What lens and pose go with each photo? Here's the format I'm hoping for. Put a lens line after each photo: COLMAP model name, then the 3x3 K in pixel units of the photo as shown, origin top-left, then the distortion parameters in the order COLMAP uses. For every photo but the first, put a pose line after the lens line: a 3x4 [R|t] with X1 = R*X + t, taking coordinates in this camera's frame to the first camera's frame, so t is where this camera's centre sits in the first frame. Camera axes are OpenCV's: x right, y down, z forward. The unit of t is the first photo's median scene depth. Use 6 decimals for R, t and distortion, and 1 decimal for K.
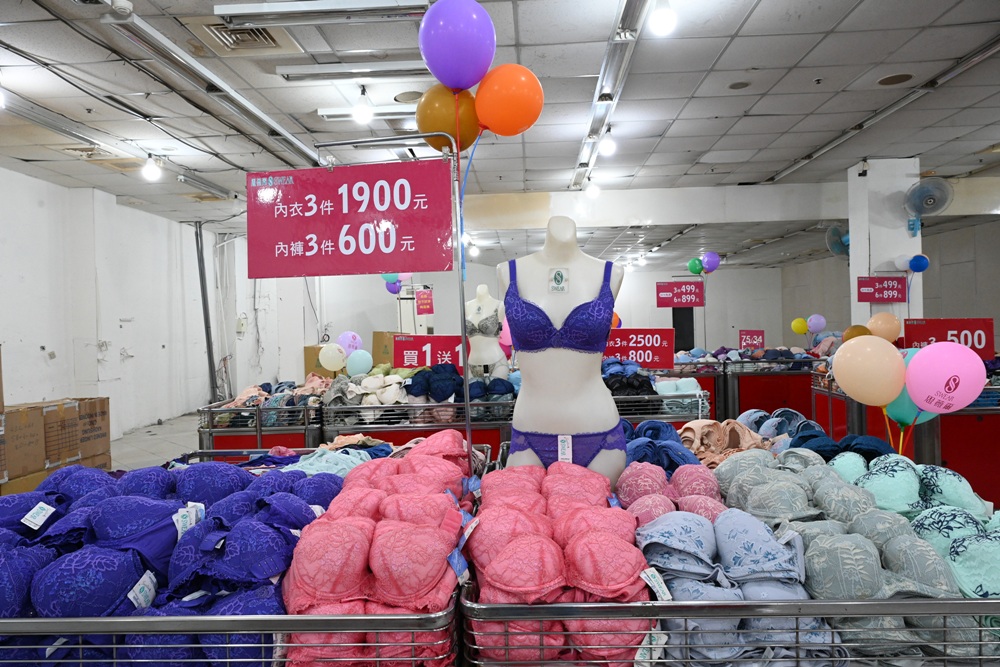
lens RADIAL K [[689.5, 0, 502.1], [0, 689.5, 335.1], [0, 0, 1]] dist [0.003204, -0.000861]
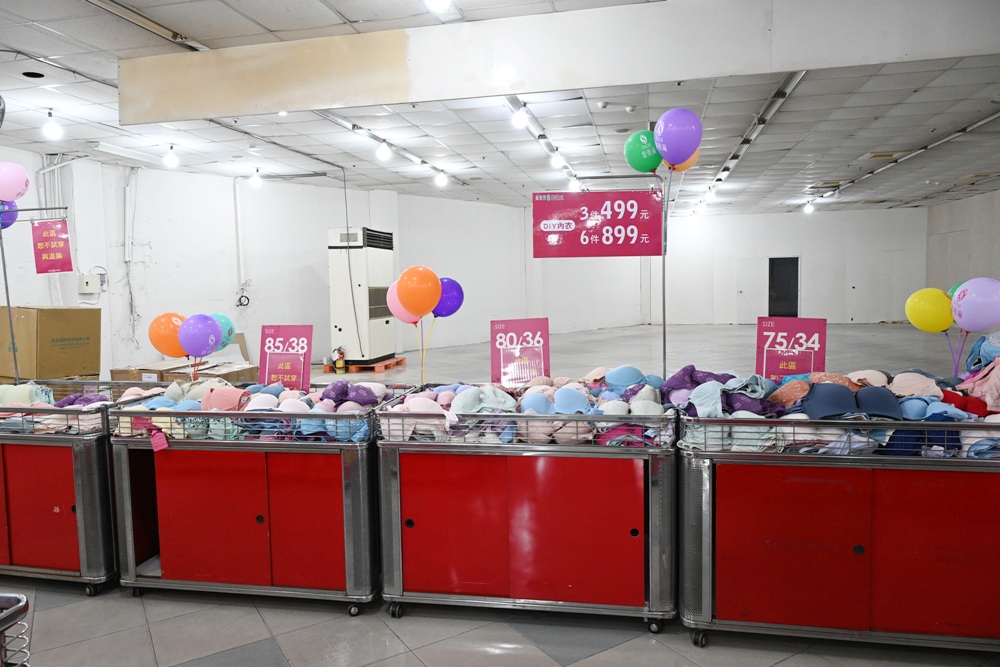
lens RADIAL K [[689.5, 0, 494.6], [0, 689.5, 333.5], [0, 0, 1]] dist [0.003204, -0.000861]
pose [[0.983745, 0.021365, -0.178294, 0.285067], [-0.009892, 0.997837, 0.064989, -0.023397], [0.179297, -0.062169, 0.981829, 0.631919]]
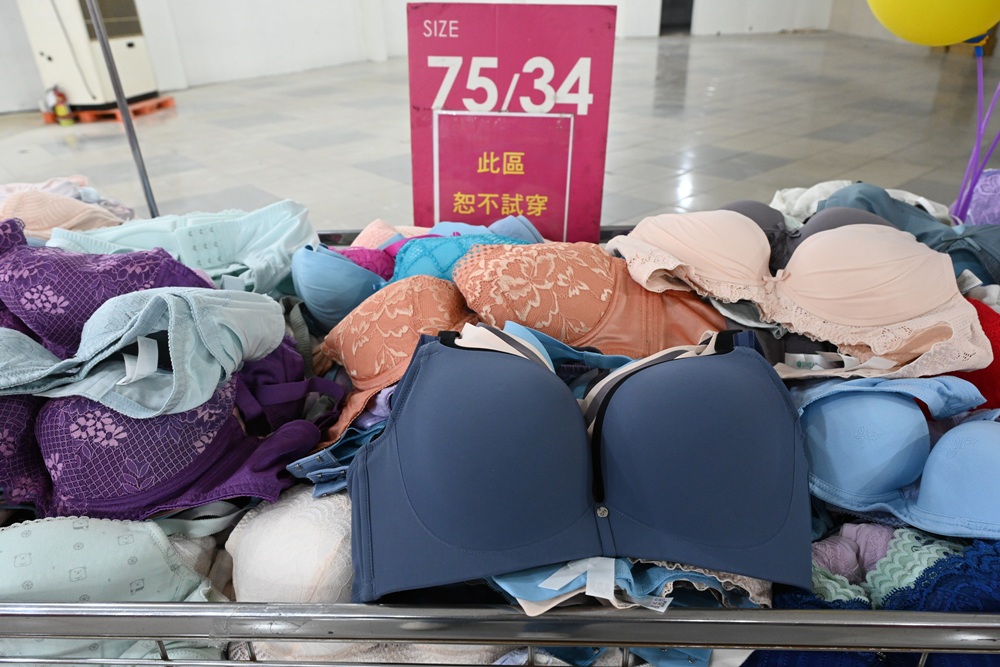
lens RADIAL K [[689.5, 0, 500.7], [0, 689.5, 334.3], [0, 0, 1]] dist [0.003204, -0.000861]
pose [[0.999699, 0.006713, -0.023604, 0.381638], [0.004244, 0.900063, 0.435739, -0.008569], [0.024170, -0.435708, 0.899764, 0.924807]]
